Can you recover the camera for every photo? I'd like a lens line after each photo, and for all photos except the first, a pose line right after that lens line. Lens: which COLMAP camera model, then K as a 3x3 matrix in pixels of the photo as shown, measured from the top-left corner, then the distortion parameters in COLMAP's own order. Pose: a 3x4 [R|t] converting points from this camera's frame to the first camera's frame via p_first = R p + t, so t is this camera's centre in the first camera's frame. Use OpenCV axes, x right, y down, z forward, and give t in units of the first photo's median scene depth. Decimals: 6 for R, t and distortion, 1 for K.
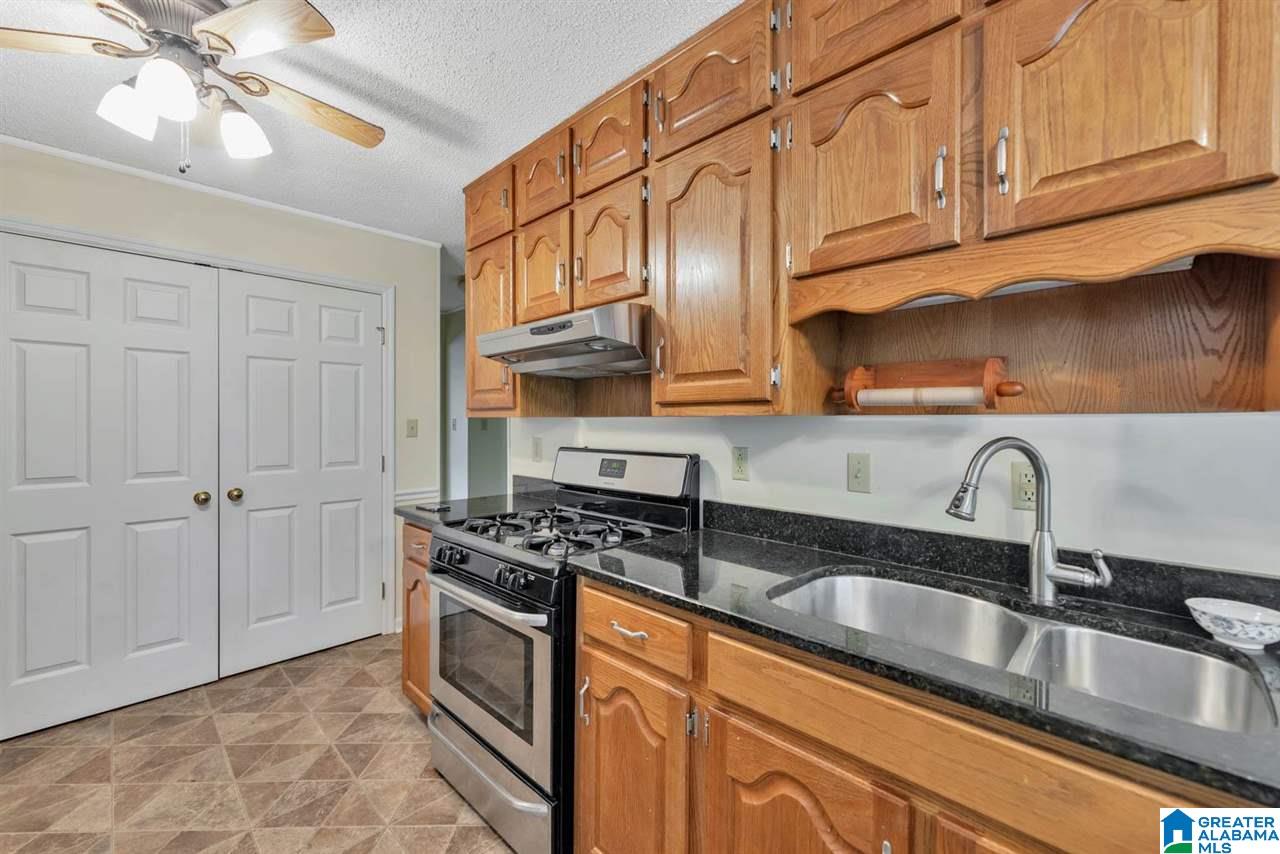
lens RADIAL K [[515.0, 0, 656.1], [0, 515.0, 425.3], [0, 0, 1]] dist [0.000388, 0.000108]
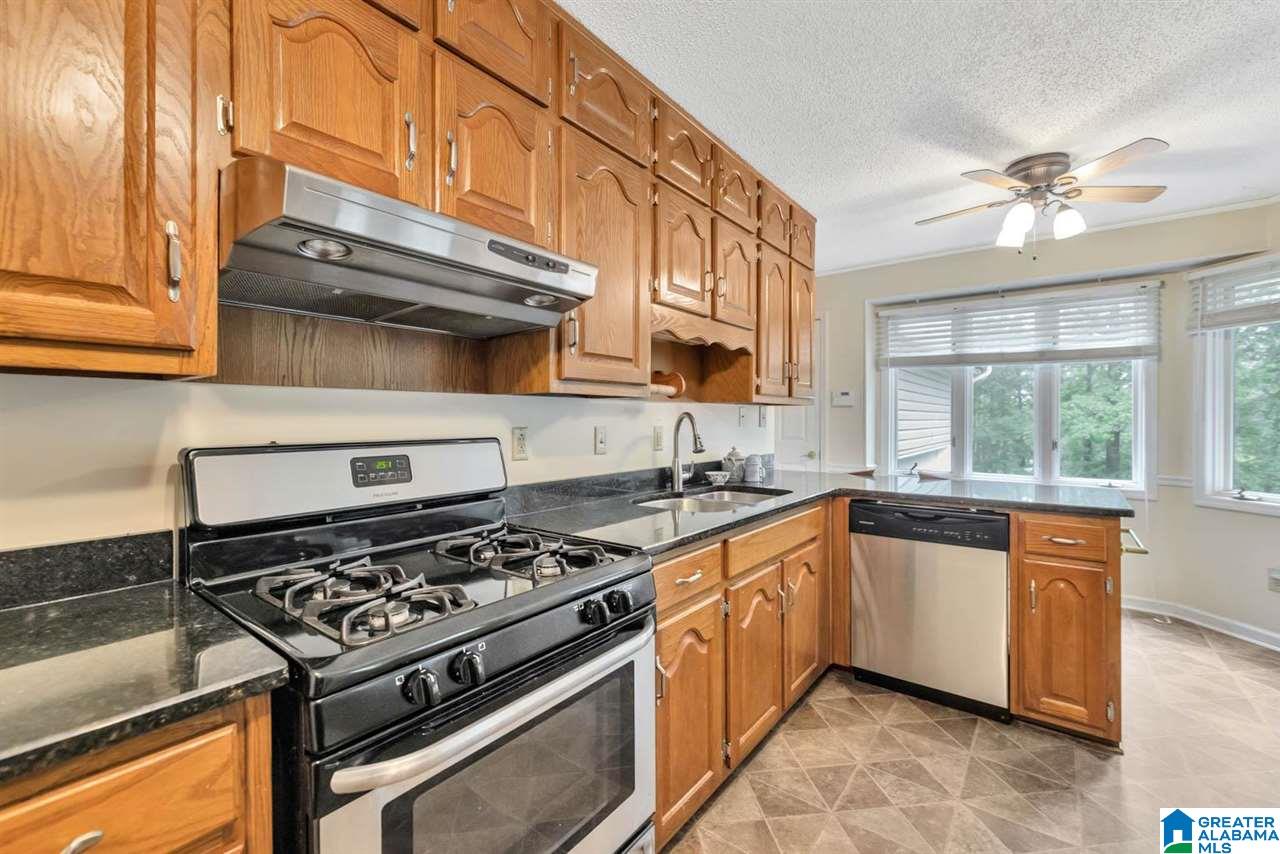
lens RADIAL K [[533.6, 0, 643.4], [0, 533.6, 430.6], [0, 0, 1]] dist [-0.000558, -0.000022]
pose [[-0.102761, -0.031636, 0.994203, -1.175375], [0.000354, 0.999493, 0.031841, 0.022850], [-0.994706, 0.003624, -0.102697, 1.165187]]
